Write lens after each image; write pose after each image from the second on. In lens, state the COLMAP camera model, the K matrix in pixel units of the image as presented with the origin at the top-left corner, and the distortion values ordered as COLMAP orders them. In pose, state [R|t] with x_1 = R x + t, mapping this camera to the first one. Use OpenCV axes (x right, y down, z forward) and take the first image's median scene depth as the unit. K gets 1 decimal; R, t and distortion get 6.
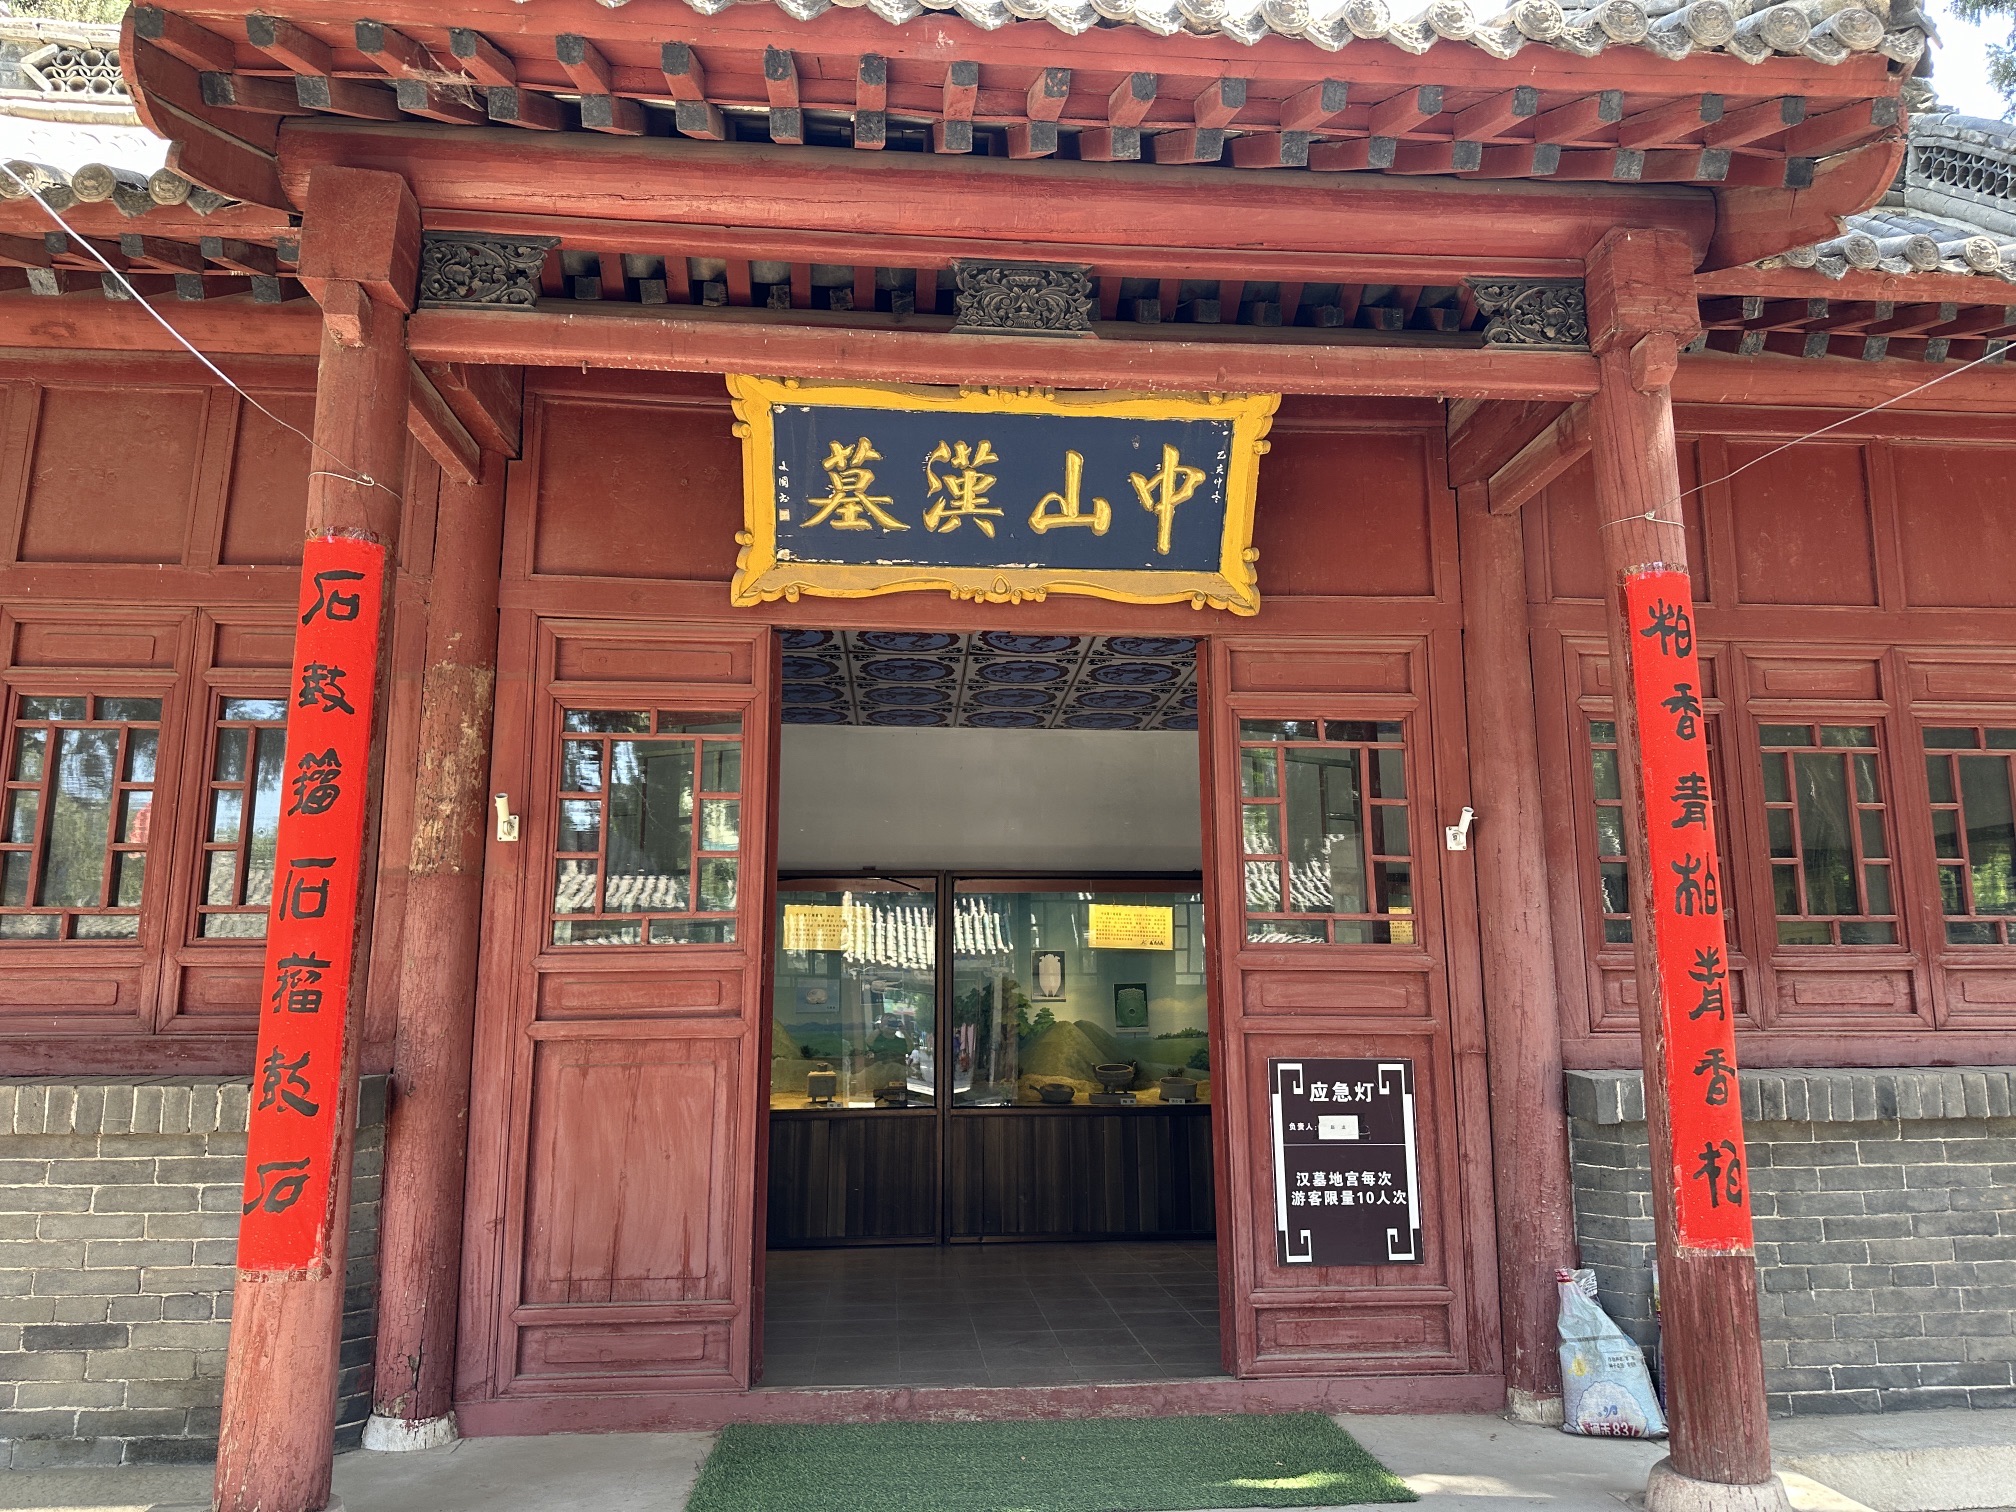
lens RADIAL K [[1405.0, 0, 1007.1], [0, 1405.0, 741.4], [0, 0, 1]] dist [0.025362, -0.023104]
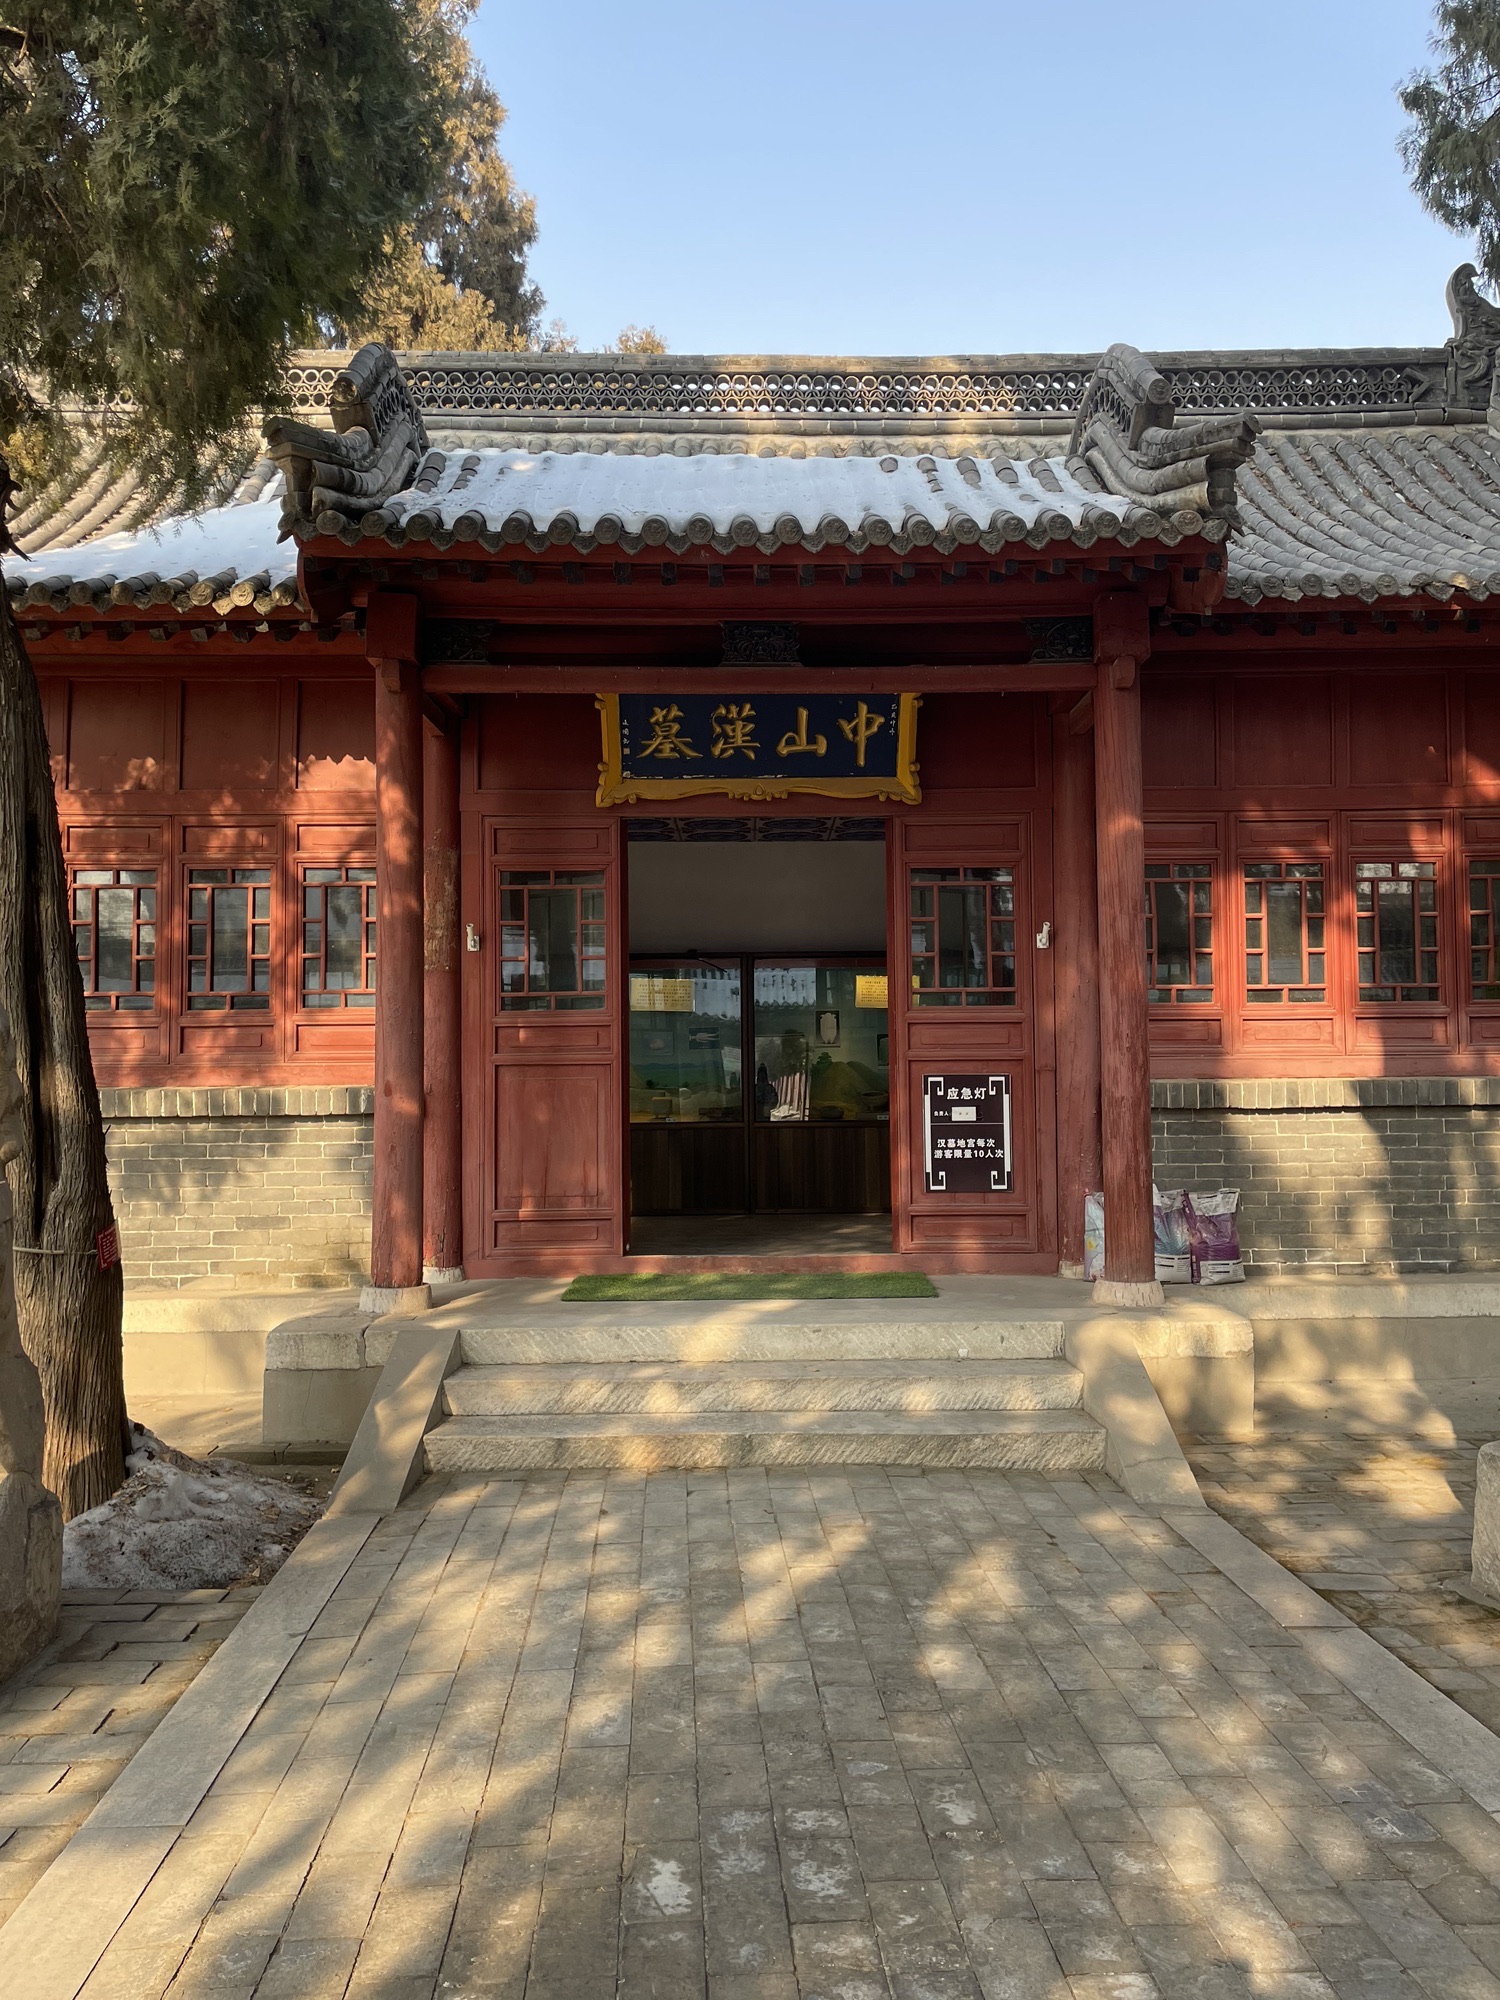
lens RADIAL K [[1524.2, 0, 751.4], [0, 1524.2, 1004.2], [0, 0, 1]] dist [0.079458, -0.041283]
pose [[0.997330, -0.008101, -0.072574, 0.114526], [0.018593, 0.989245, 0.145080, -0.124571], [0.070619, -0.146042, 0.986755, -0.796441]]
